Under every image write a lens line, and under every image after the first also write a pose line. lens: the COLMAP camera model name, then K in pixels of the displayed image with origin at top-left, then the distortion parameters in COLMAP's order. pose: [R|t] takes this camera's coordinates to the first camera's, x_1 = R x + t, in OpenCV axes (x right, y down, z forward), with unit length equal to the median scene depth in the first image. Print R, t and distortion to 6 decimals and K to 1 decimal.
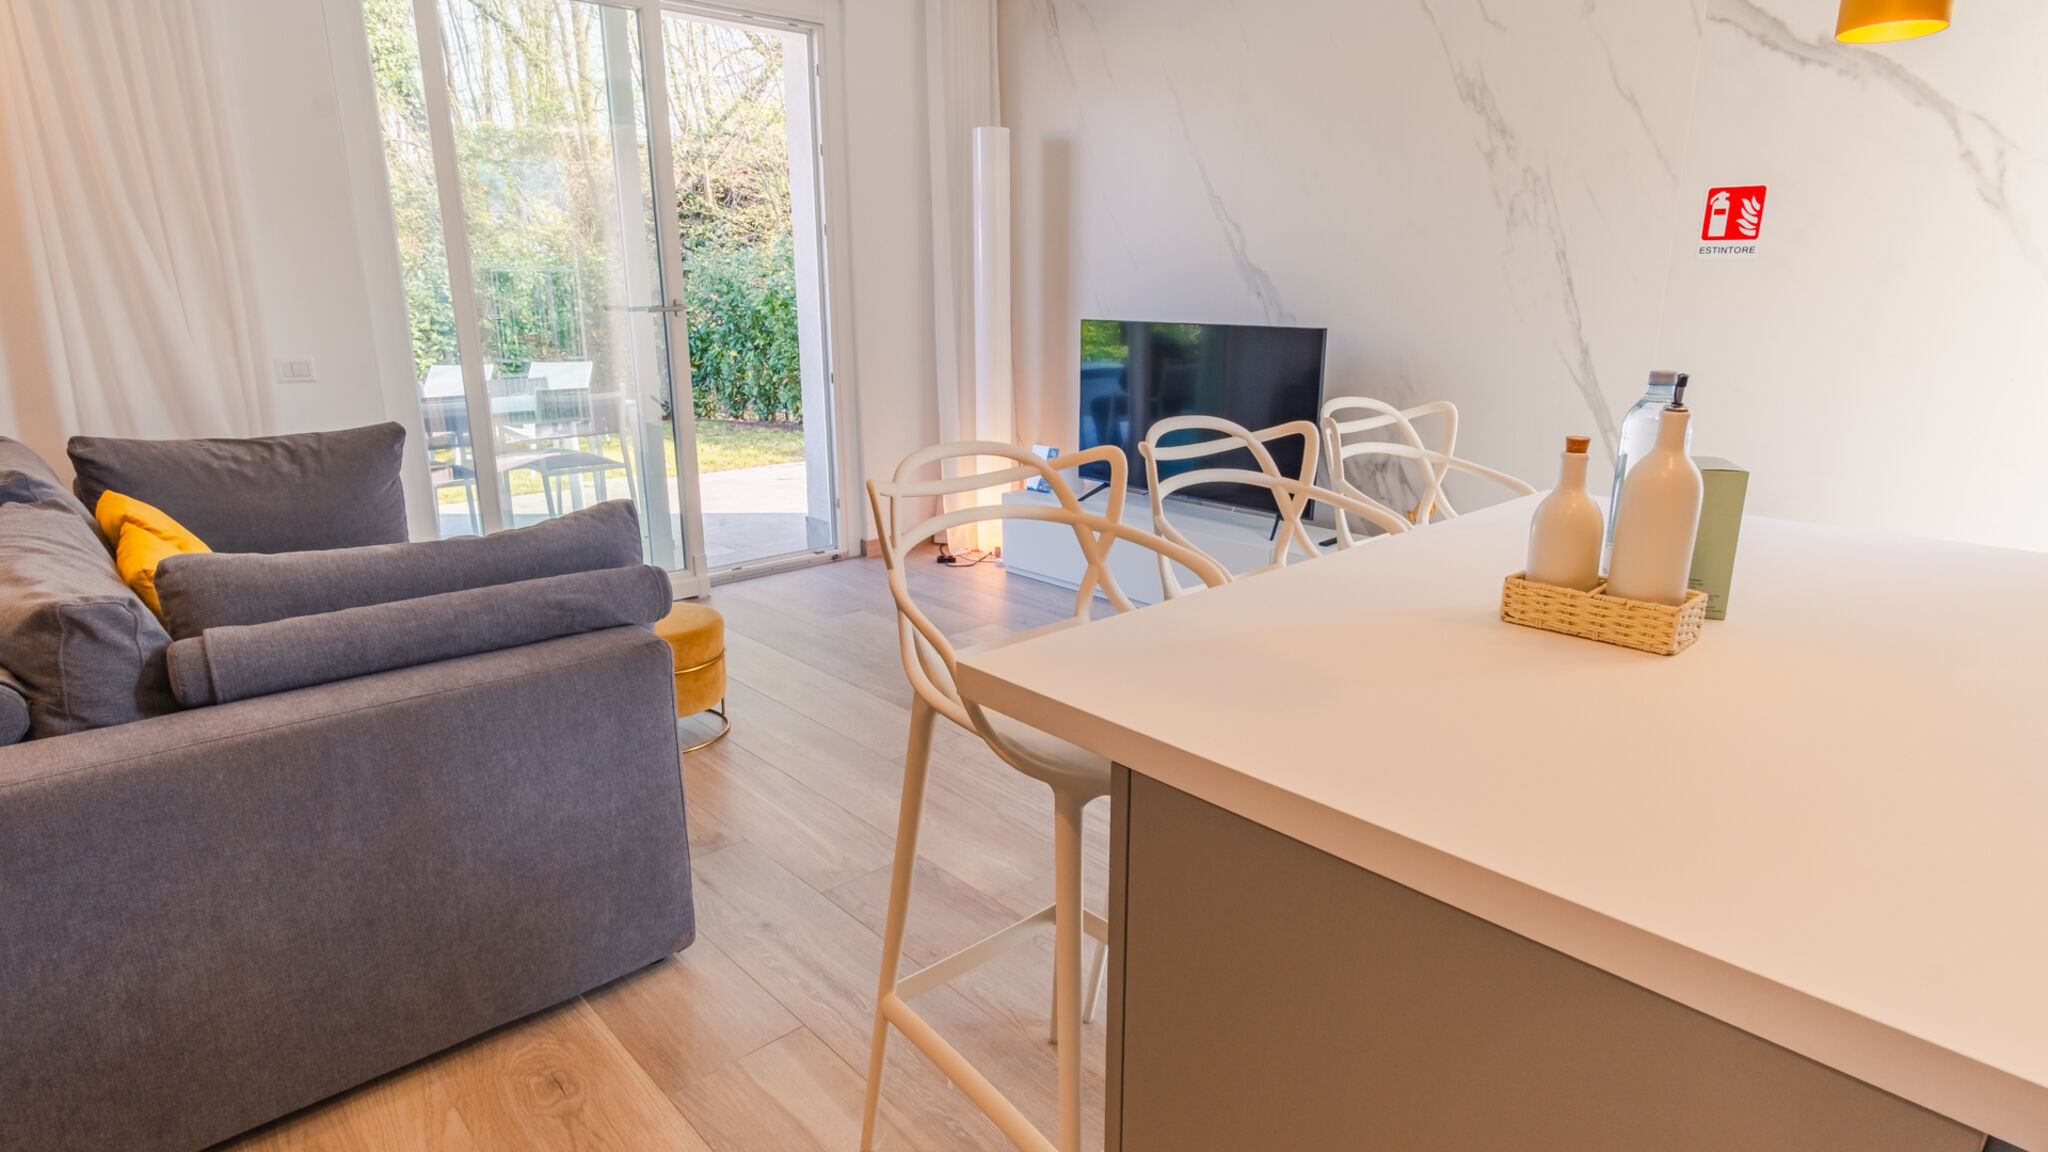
lens RADIAL K [[1085.7, 0, 1034.1], [0, 1085.7, 573.9], [0, 0, 1]] dist [0.003441, 0.000539]
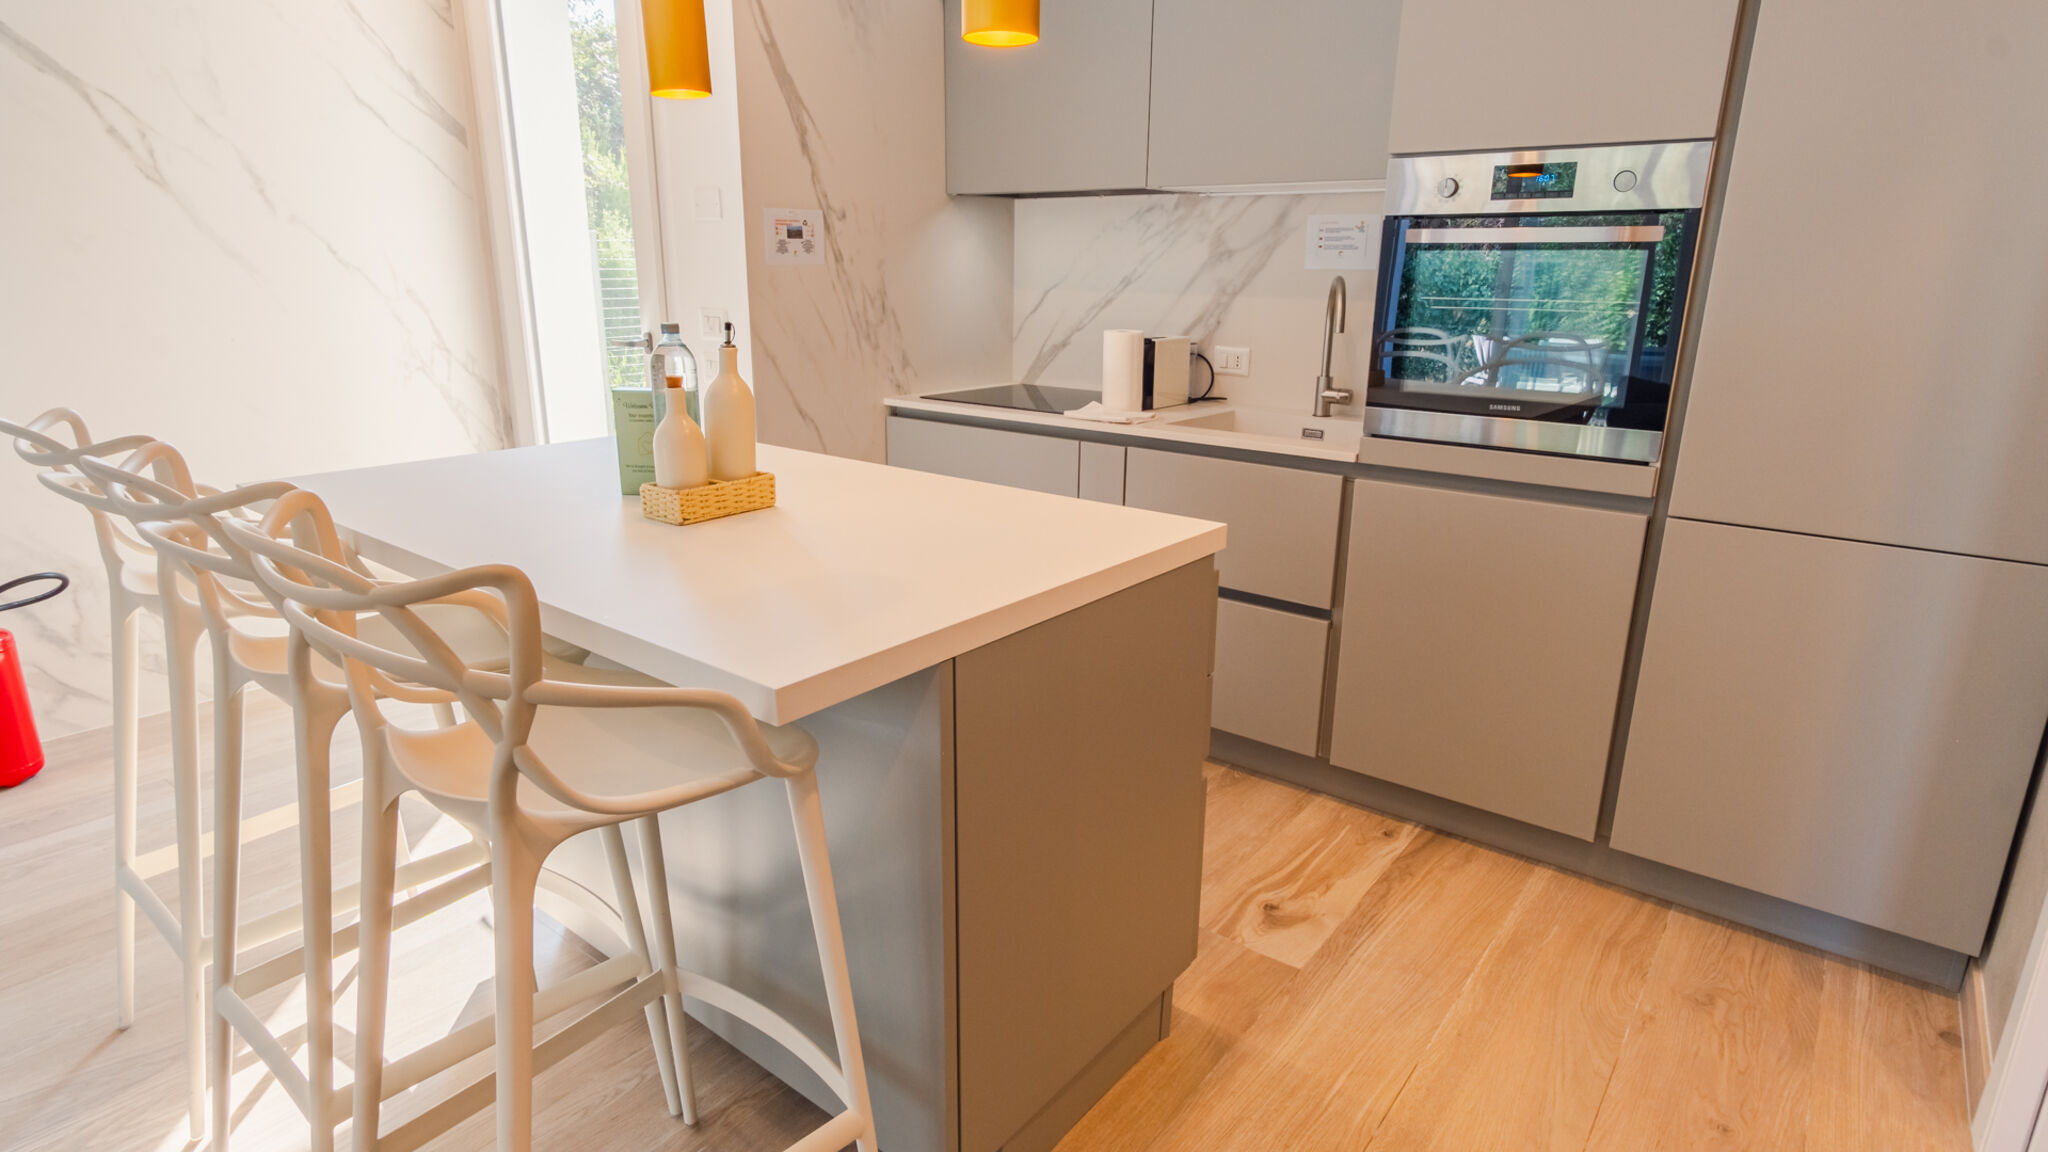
lens RADIAL K [[1085.7, 0, 1024.5], [0, 1085.7, 582.8], [0, 0, 1]] dist [0.003441, 0.000539]
pose [[-0.162092, -0.276188, 0.947337, -0.420965], [0.240875, 0.919916, 0.309408, -0.094460], [-0.956925, 0.278342, -0.082584, 0.361934]]
